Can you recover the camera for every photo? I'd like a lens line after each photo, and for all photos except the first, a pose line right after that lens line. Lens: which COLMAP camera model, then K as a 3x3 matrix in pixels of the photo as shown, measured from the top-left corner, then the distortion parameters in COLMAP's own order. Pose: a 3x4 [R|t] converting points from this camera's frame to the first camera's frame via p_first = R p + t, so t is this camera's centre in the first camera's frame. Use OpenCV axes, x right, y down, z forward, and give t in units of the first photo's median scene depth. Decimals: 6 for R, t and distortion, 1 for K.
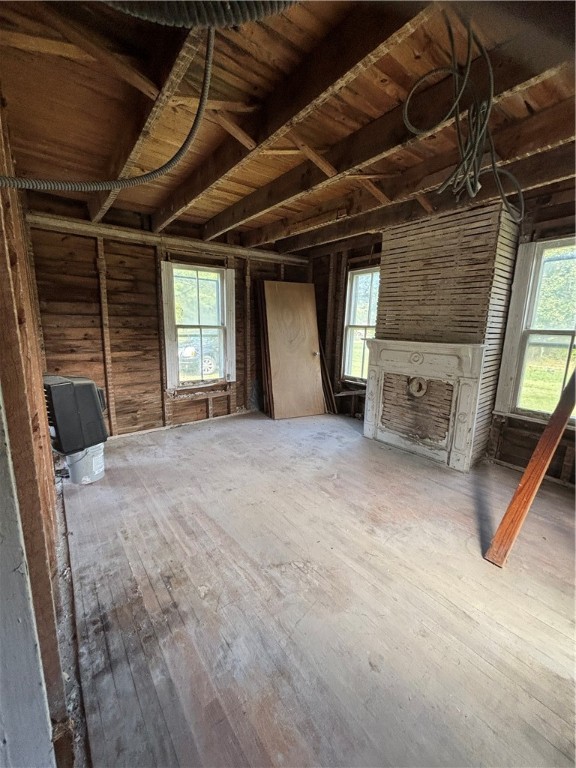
lens RADIAL K [[308.4, 0, 289.3], [0, 308.4, 383.2], [0, 0, 1]] dist [-0.000979, 0.000712]
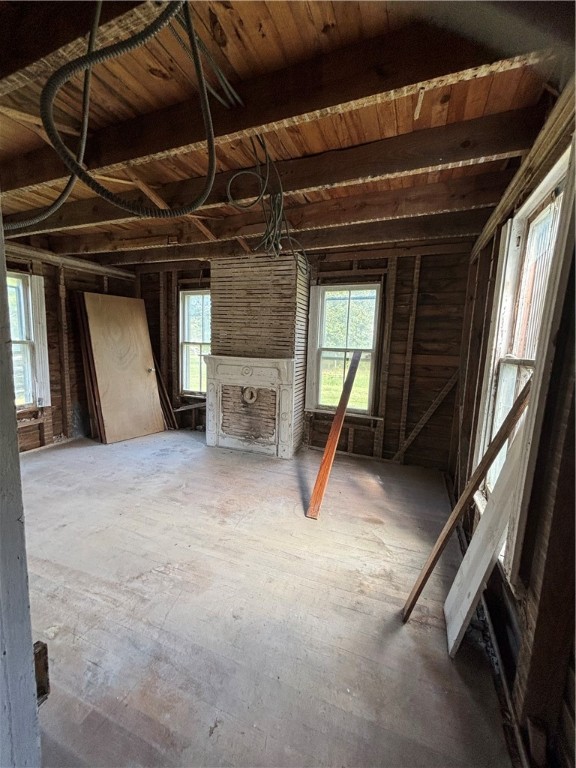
lens RADIAL K [[308.4, 0, 287.7], [0, 308.4, 384.6], [0, 0, 1]] dist [-0.000979, 0.000712]
pose [[0.863301, -0.056612, 0.501504, -0.056442], [0.078839, 0.996617, -0.023213, 0.011478], [-0.498493, 0.059578, 0.864844, -0.113193]]
